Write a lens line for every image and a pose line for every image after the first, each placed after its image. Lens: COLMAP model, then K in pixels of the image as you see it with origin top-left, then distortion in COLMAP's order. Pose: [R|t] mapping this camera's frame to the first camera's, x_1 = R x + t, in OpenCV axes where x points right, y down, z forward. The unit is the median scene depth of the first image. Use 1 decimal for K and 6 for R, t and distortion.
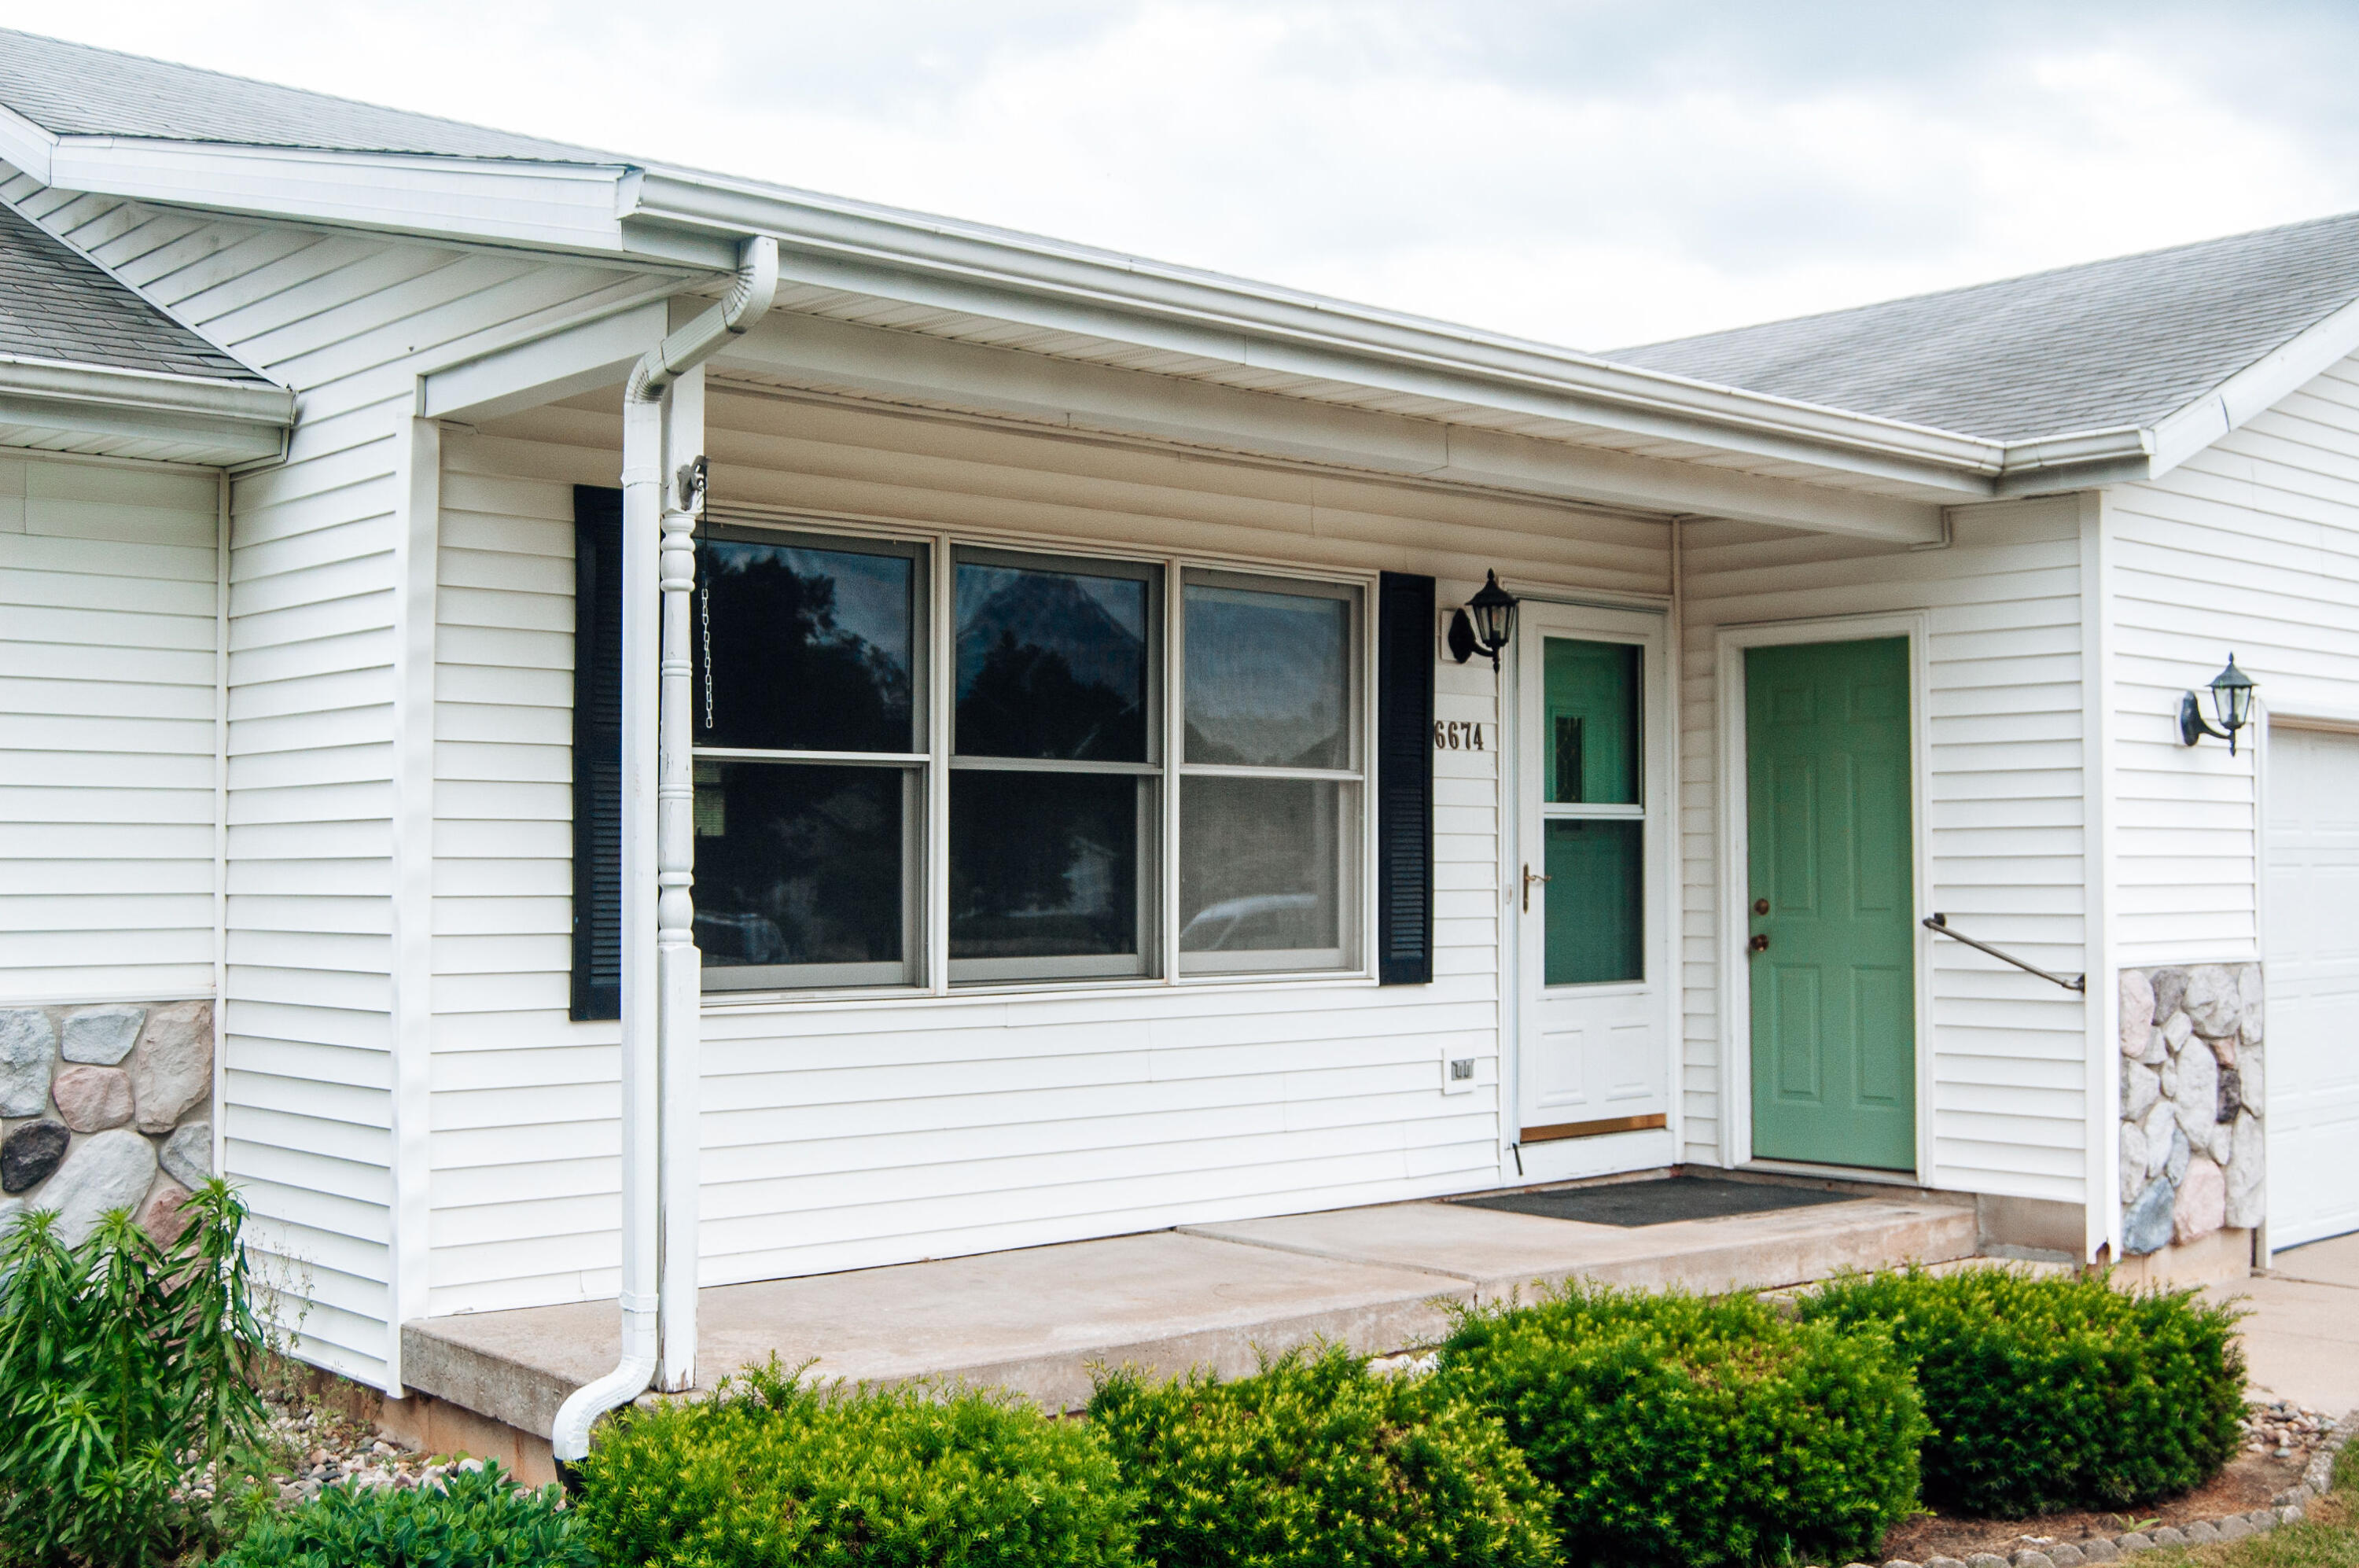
lens RADIAL K [[2567.4, 0, 1176.0], [0, 2567.4, 767.8], [0, 0, 1]] dist [-0.039196, 0.000000]
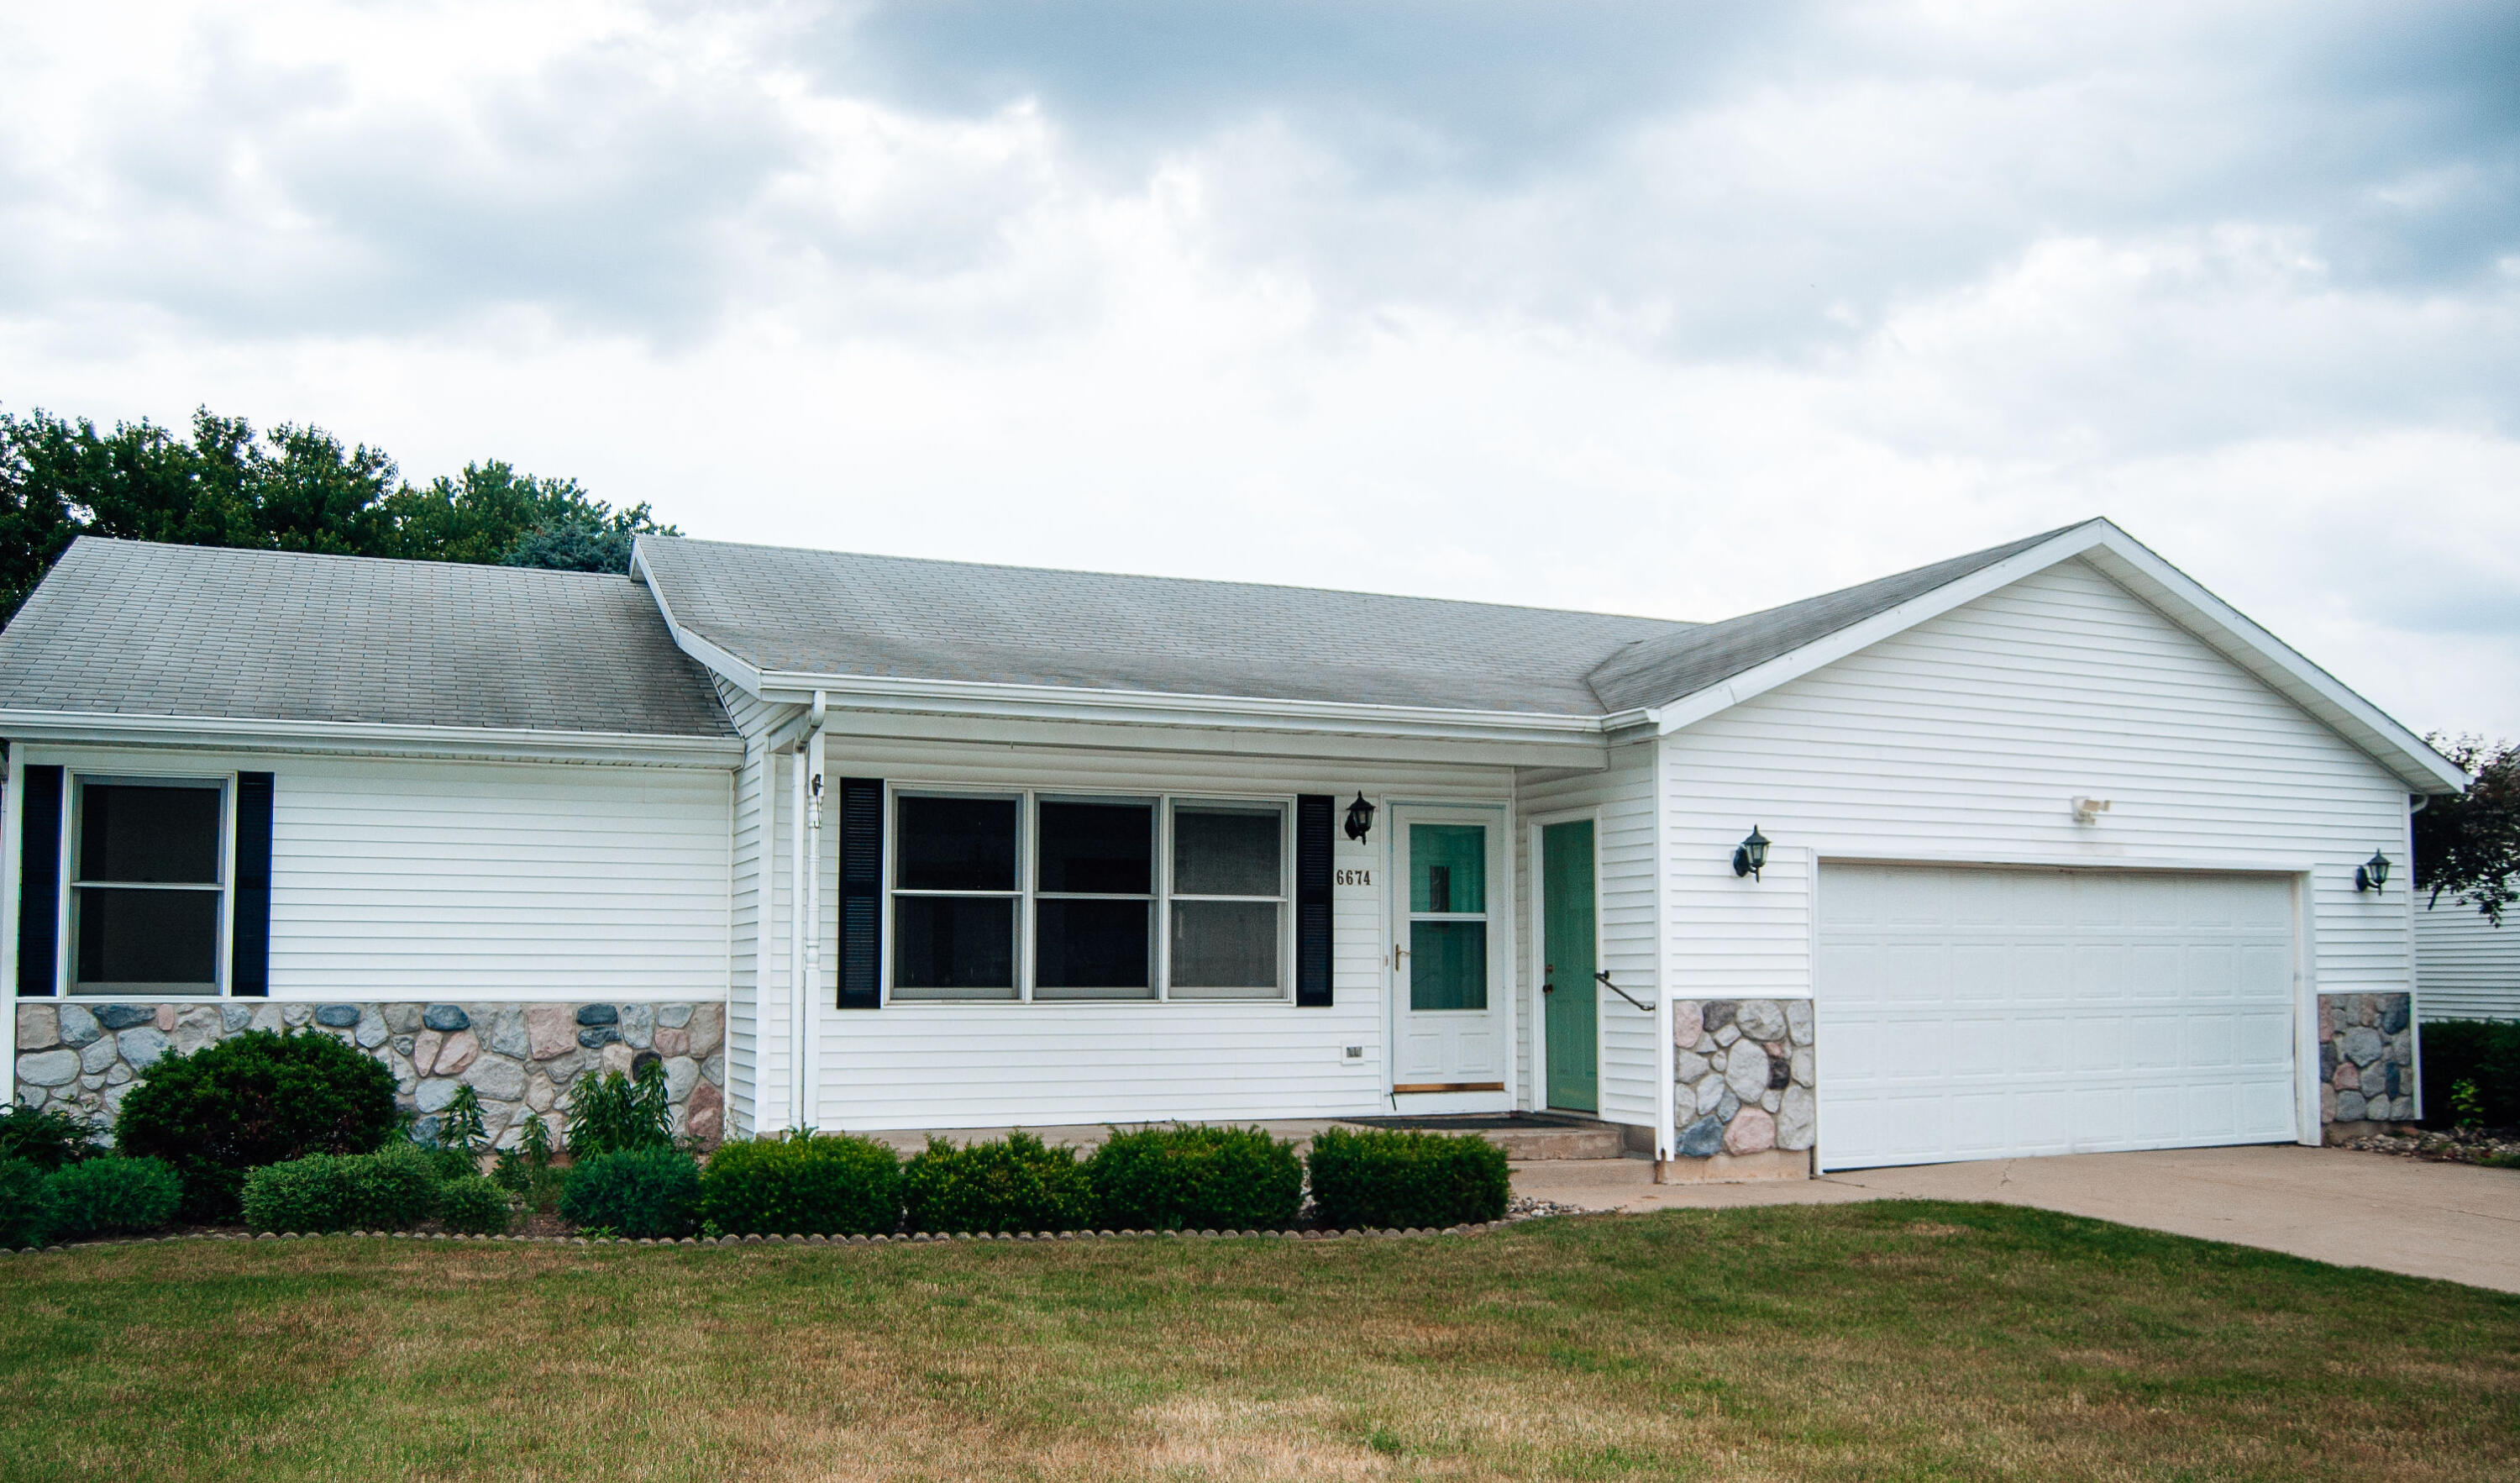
lens RADIAL K [[1959.7, 0, 1242.4], [0, 1959.7, 812.8], [0, 0, 1]] dist [-0.066133, 0.001062]
pose [[0.945113, -0.025872, -0.325717, 0.518241], [0.011757, 0.998907, -0.045231, 0.004446], [0.326531, 0.038919, 0.944385, -0.416231]]
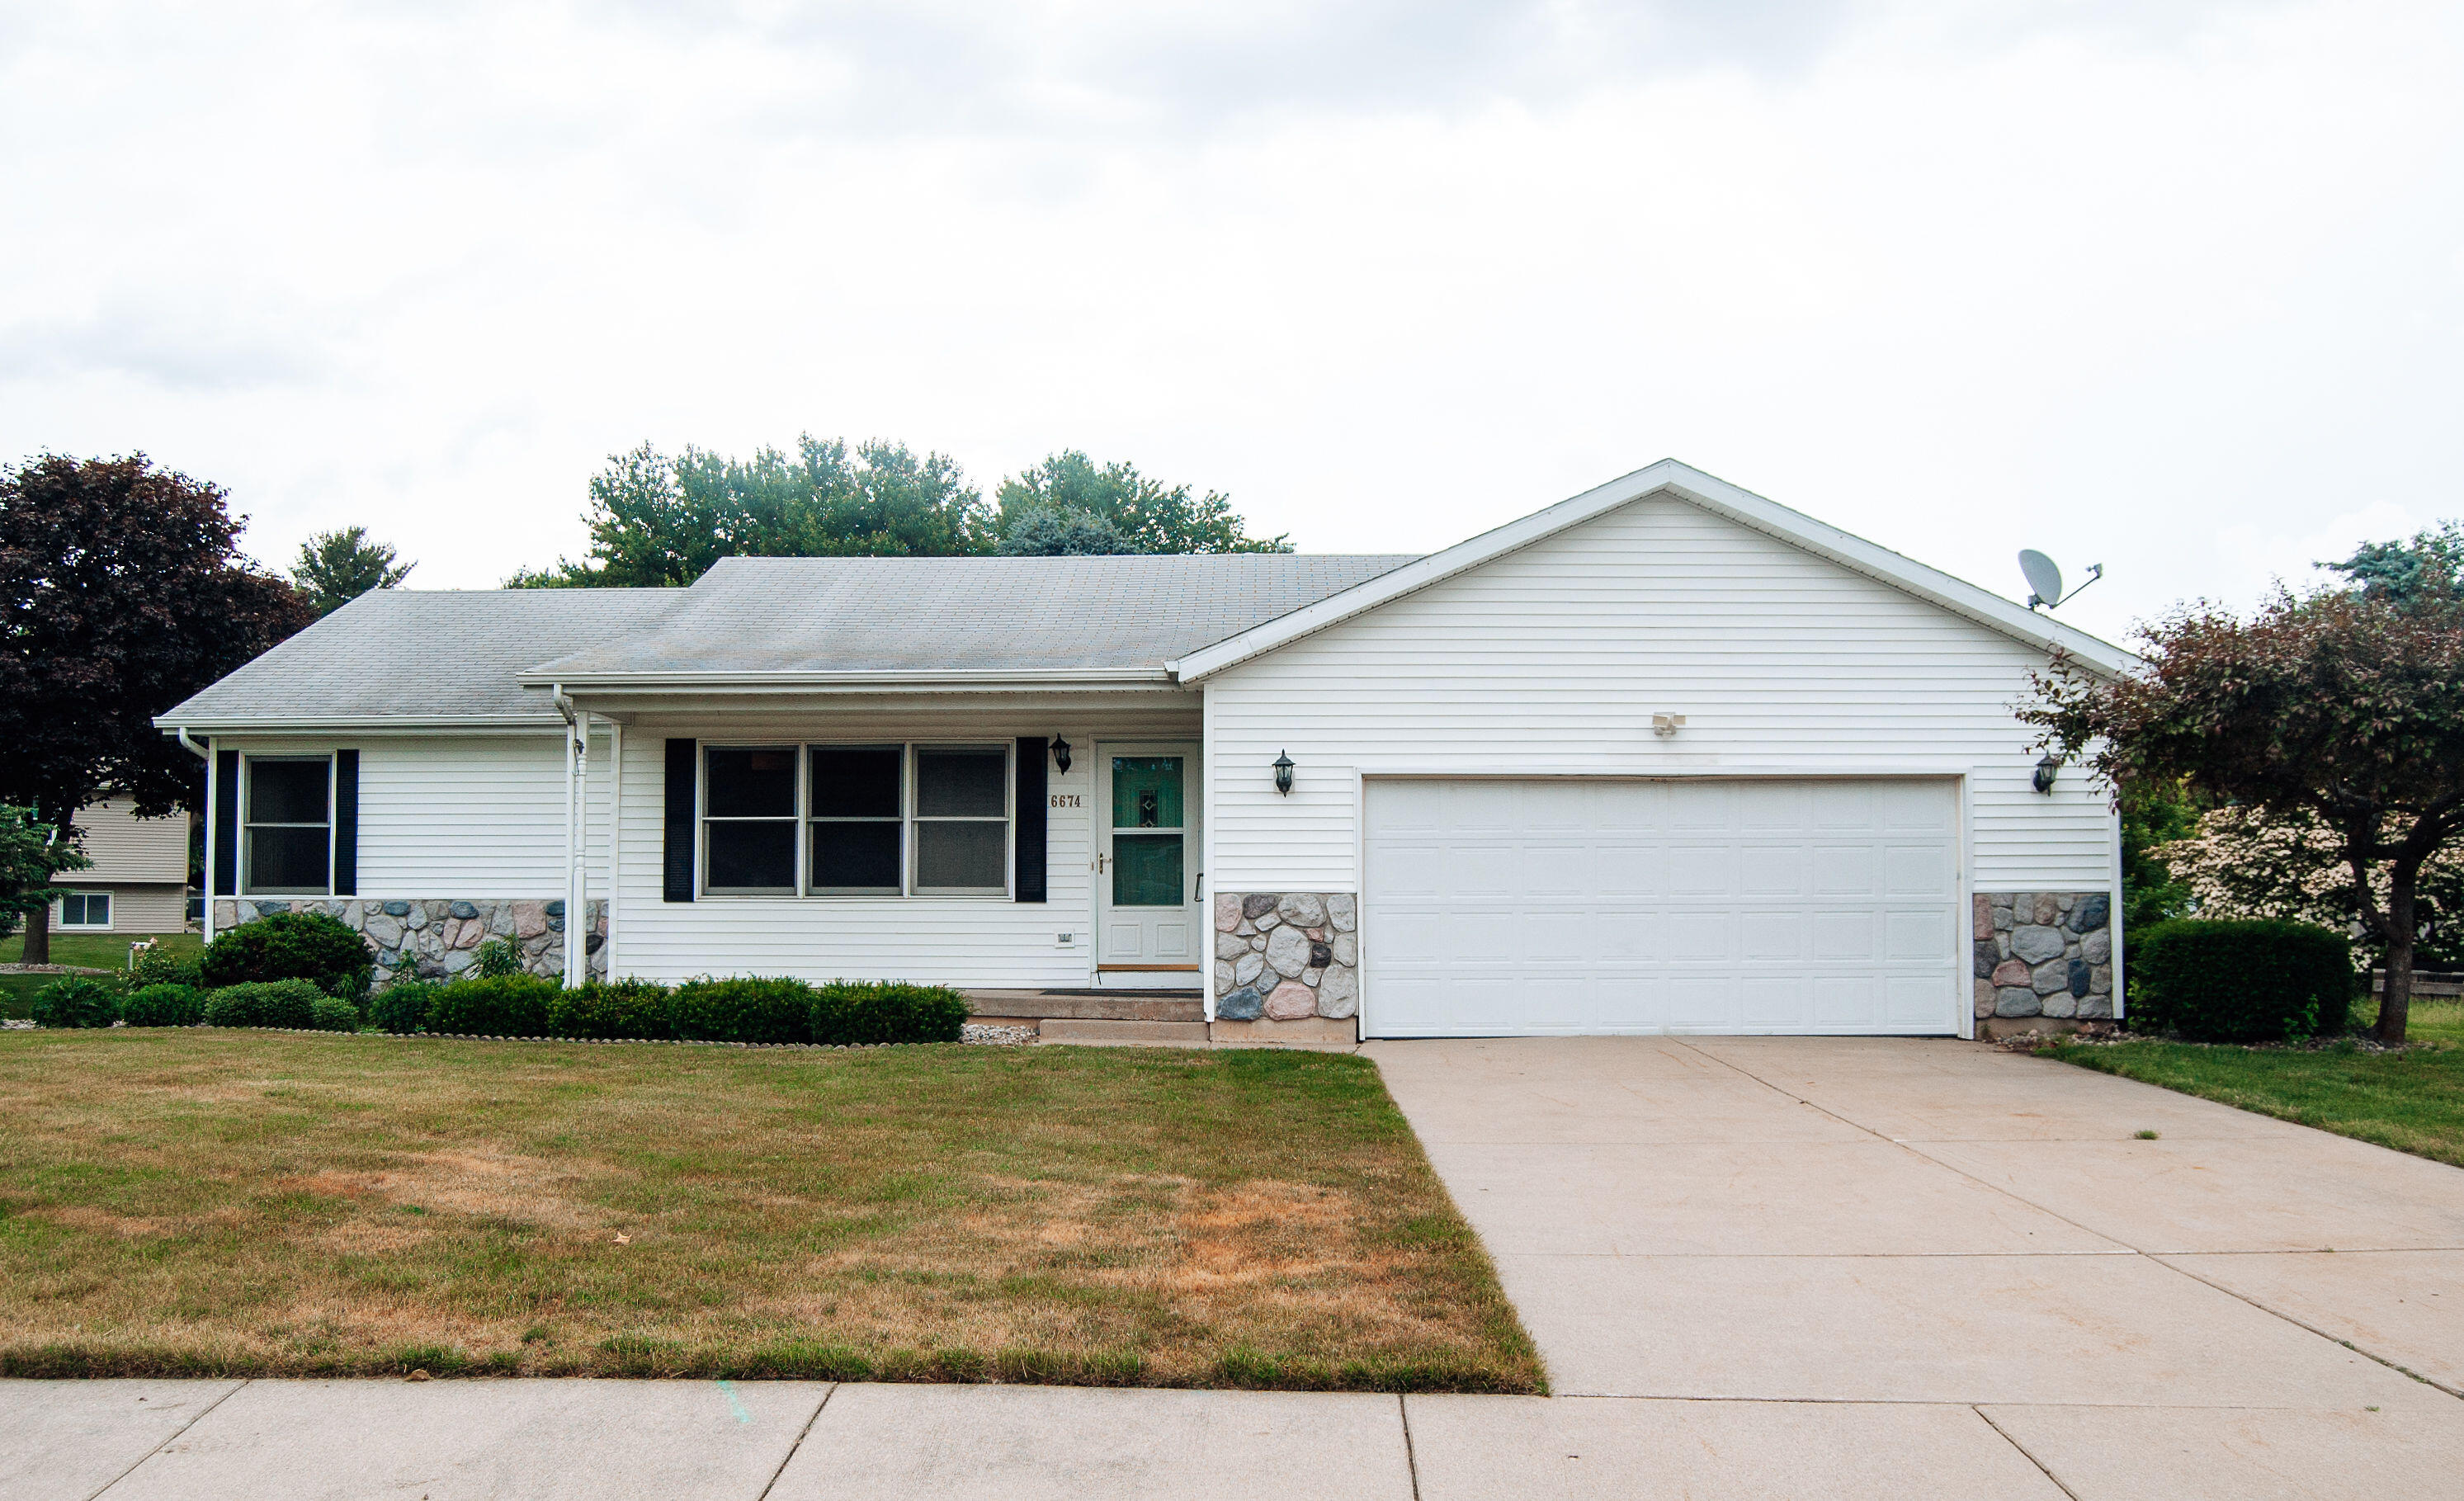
lens RADIAL K [[2034.3, 0, 1236.5], [0, 2034.3, 775.8], [0, 0, 1]] dist [-0.059141, 0.001204]
pose [[0.734751, -0.047942, -0.676641, 1.560704], [0.026648, 0.998769, -0.041830, 0.049400], [0.677814, 0.012703, 0.735124, -0.312767]]
